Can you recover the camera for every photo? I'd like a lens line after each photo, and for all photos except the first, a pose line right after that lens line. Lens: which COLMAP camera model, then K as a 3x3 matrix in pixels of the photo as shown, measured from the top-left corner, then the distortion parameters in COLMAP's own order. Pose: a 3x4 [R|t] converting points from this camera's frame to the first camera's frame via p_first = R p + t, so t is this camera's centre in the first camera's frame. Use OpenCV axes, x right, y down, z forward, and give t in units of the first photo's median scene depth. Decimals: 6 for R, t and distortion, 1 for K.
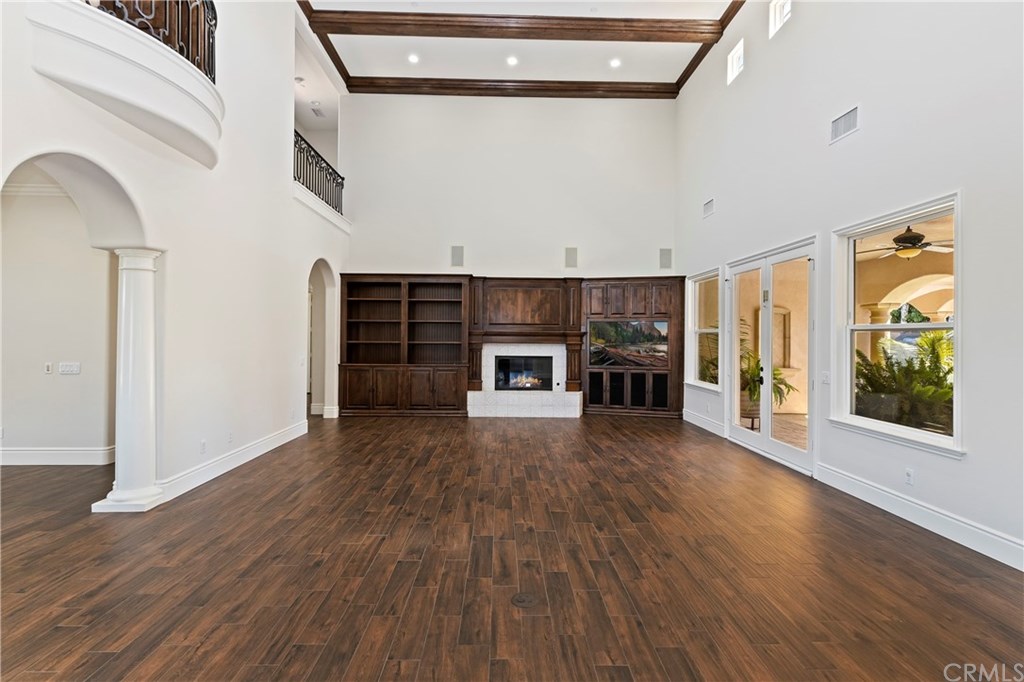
lens RADIAL K [[479.2, 0, 514.6], [0, 479.2, 333.6], [0, 0, 1]] dist [0.001957, 0.000118]
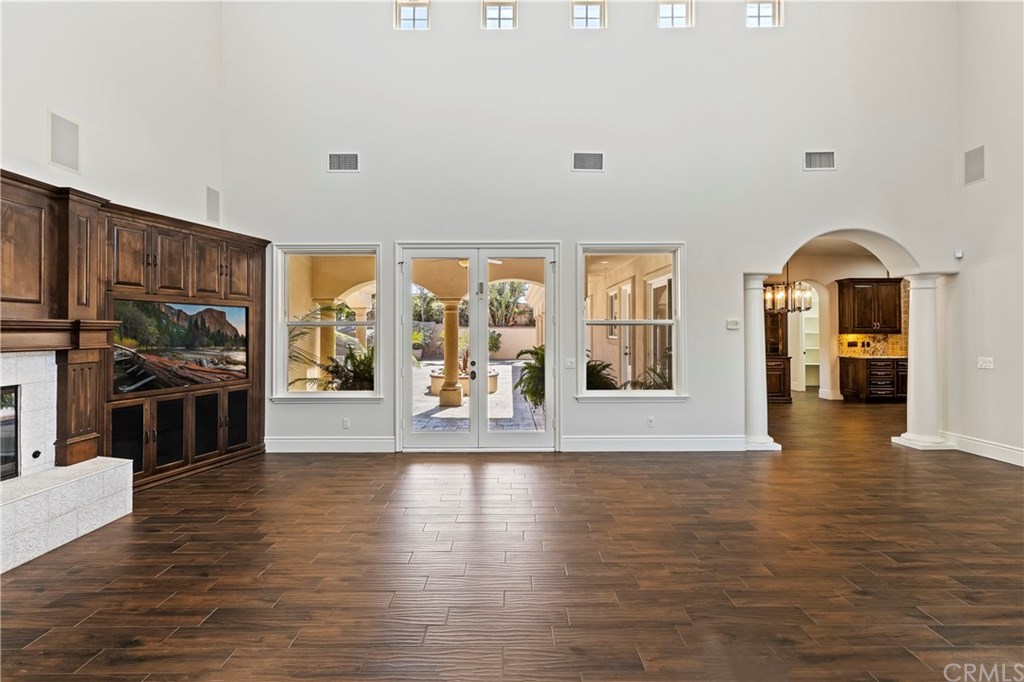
lens RADIAL K [[461.8, 0, 511.8], [0, 461.8, 329.7], [0, 0, 1]] dist [0.004786, 0.000282]
pose [[0.028170, -0.003457, 0.999597, -0.519369], [-0.002479, 0.999991, 0.003528, 0.002853], [-0.999600, -0.002578, 0.028161, 1.139912]]
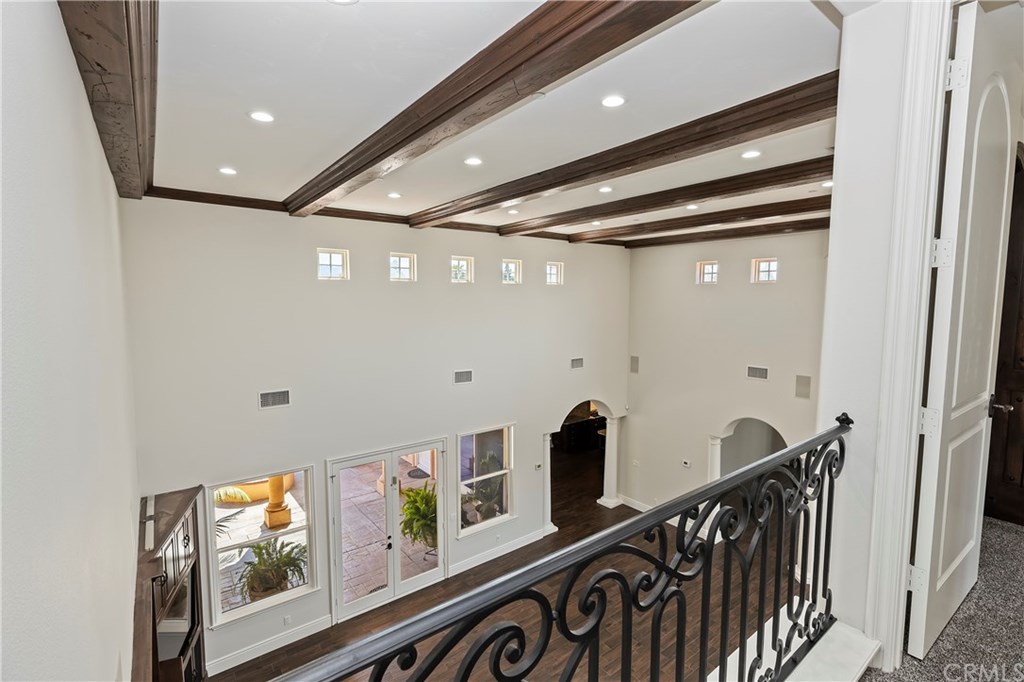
lens RADIAL K [[464.5, 0, 512.0], [0, 464.5, 341.0], [0, 0, 1]] dist [-0.001410, -0.000343]
pose [[-0.587797, -0.080154, 0.805028, -0.792296], [-0.011961, 0.995832, 0.090418, -0.711656], [-0.808920, 0.043519, -0.586306, 1.825800]]
